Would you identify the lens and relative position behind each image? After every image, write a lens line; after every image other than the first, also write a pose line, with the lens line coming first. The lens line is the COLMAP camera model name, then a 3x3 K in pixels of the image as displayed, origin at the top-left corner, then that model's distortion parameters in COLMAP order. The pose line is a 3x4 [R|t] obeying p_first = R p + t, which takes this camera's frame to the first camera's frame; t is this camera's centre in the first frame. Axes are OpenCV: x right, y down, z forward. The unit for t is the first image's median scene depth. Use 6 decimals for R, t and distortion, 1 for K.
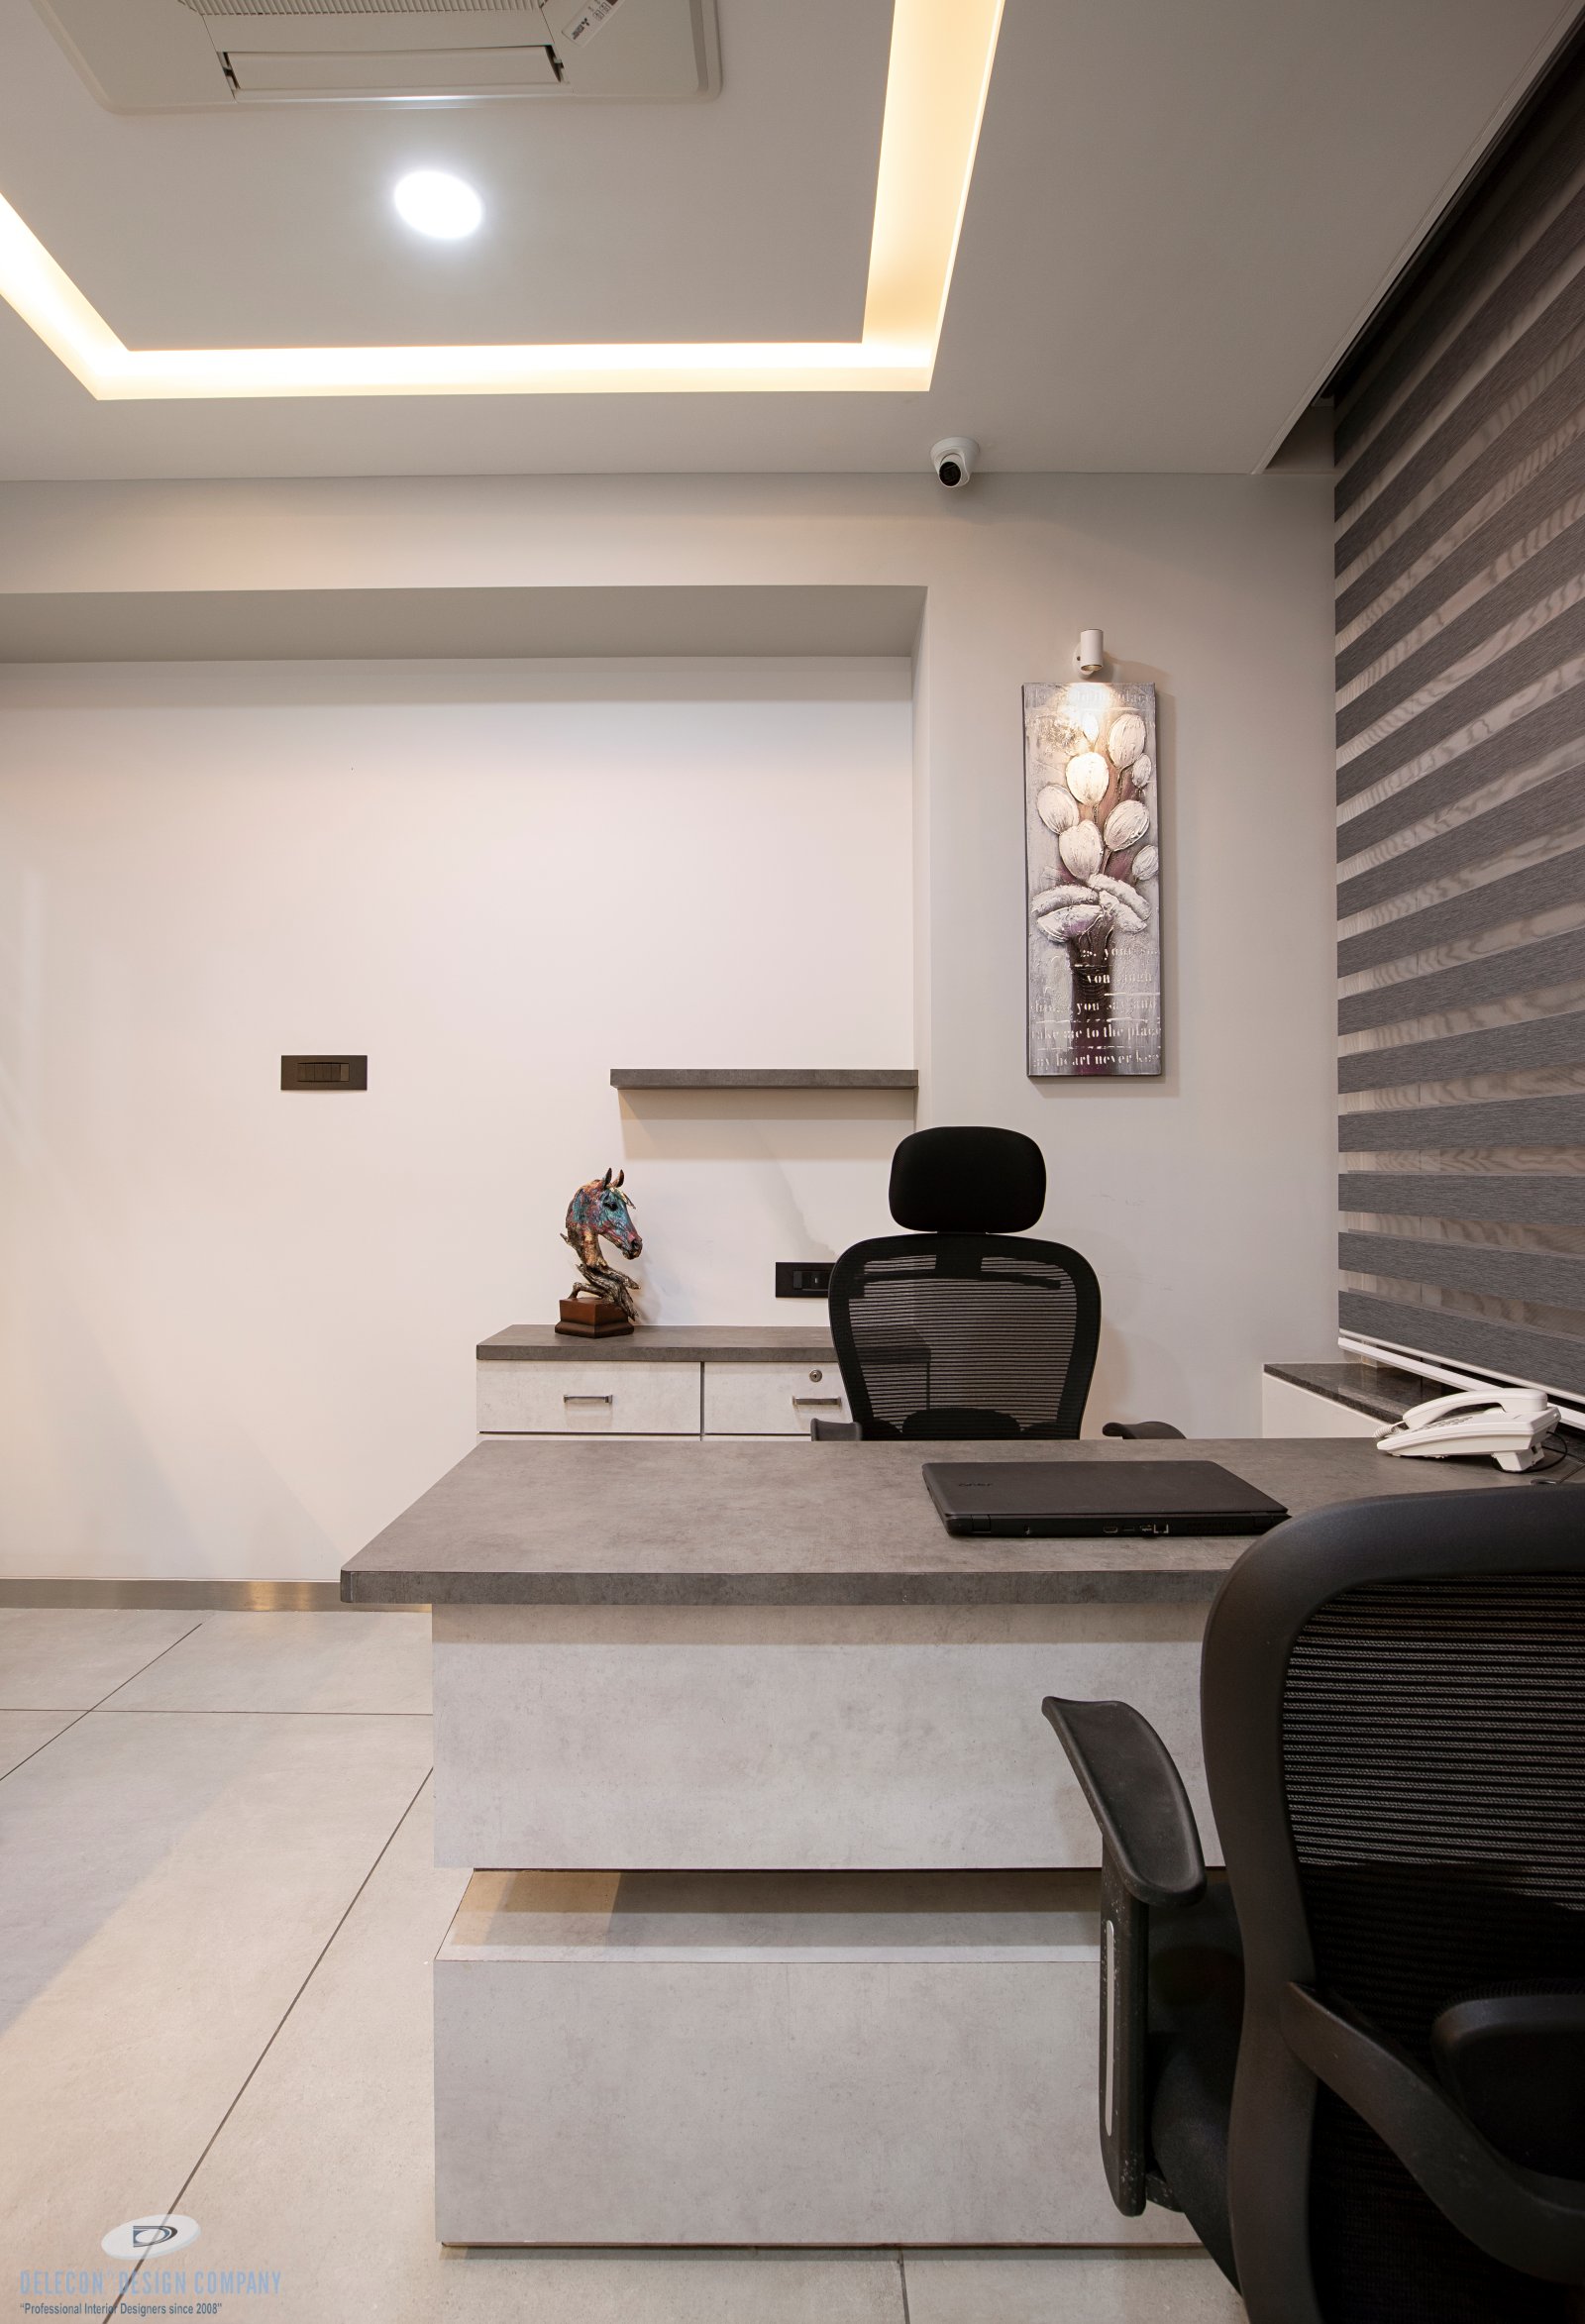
lens RADIAL K [[1251.5, 0, 792.5], [0, 1251.5, 1162.0], [0, 0, 1]] dist [-0.077247, 0.082602]
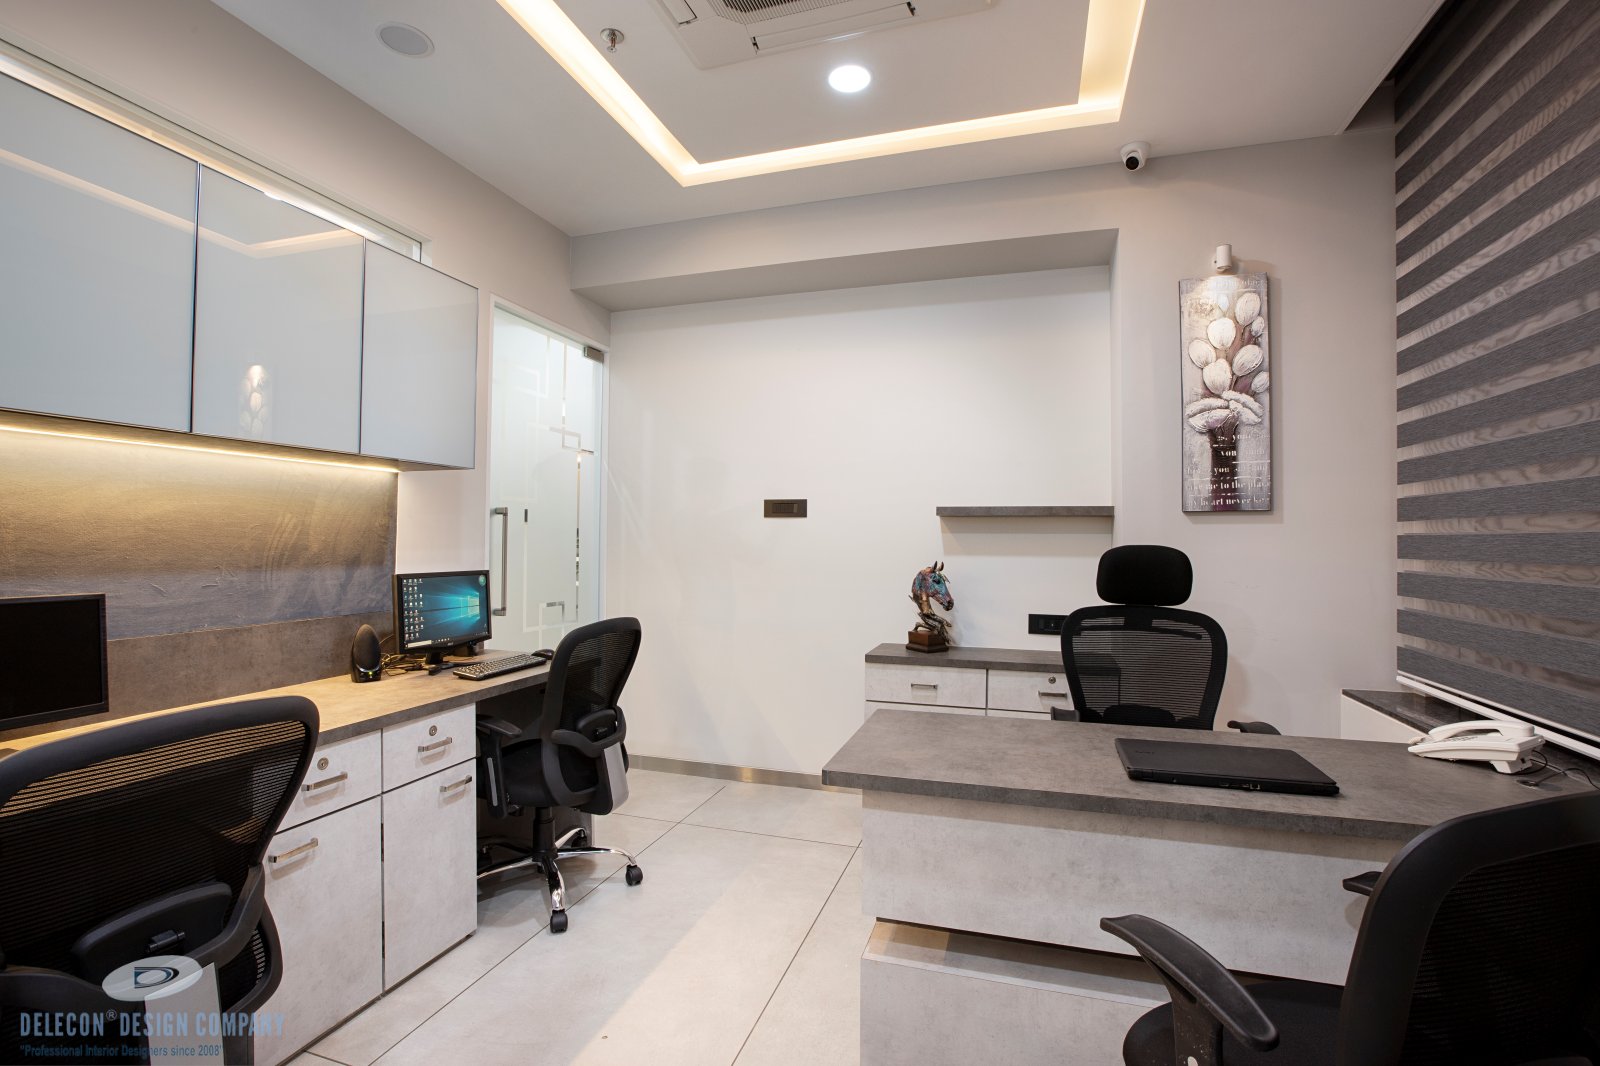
lens RADIAL K [[738.6, 0, 800.0], [0, 738.6, 533.0], [0, 0, 1]] dist [-0.048217, 0.019879]
pose [[0.953240, 0.000942, -0.302214, -0.008951], [-0.001489, 0.999998, -0.001578, -0.039014], [0.302211, 0.001954, 0.953239, -0.115033]]
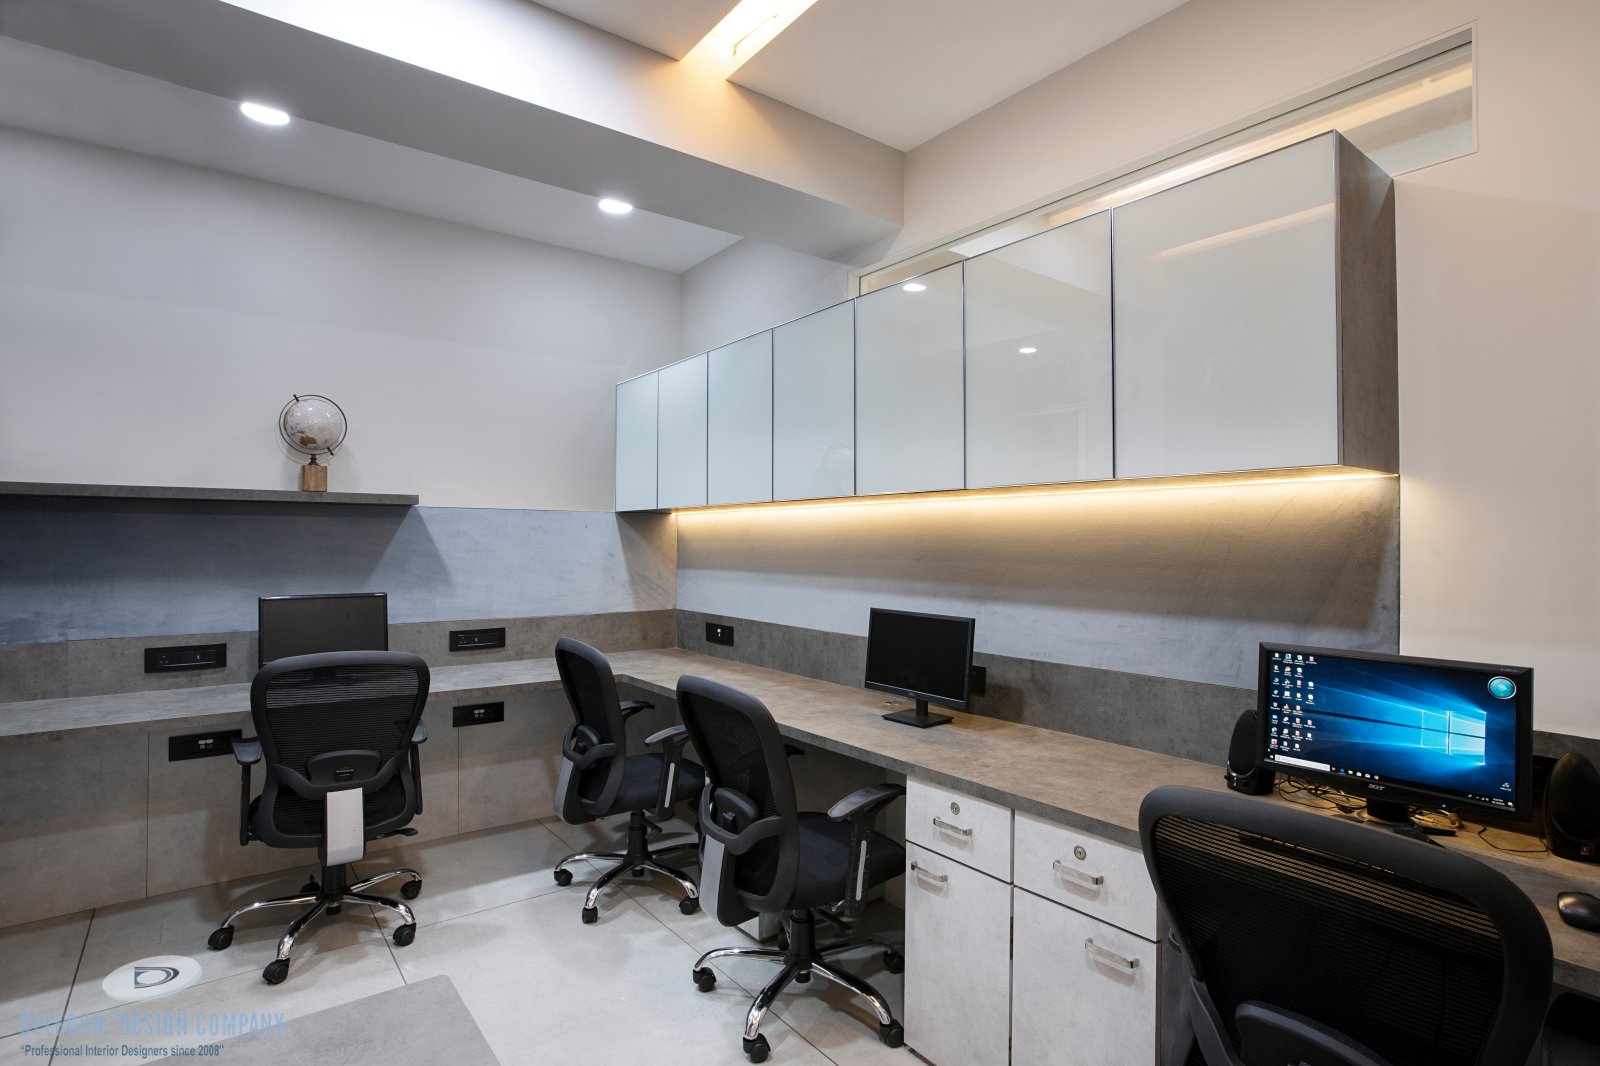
lens RADIAL K [[802.0, 0, 800.0], [0, 802.0, 533.0], [0, 0, 1]] dist [-0.001104, -0.000142]
pose [[-0.798729, -0.004404, -0.601674, -0.083626], [0.008818, 0.999780, -0.019024, -0.077615], [0.601626, -0.020501, -0.798515, 1.199859]]
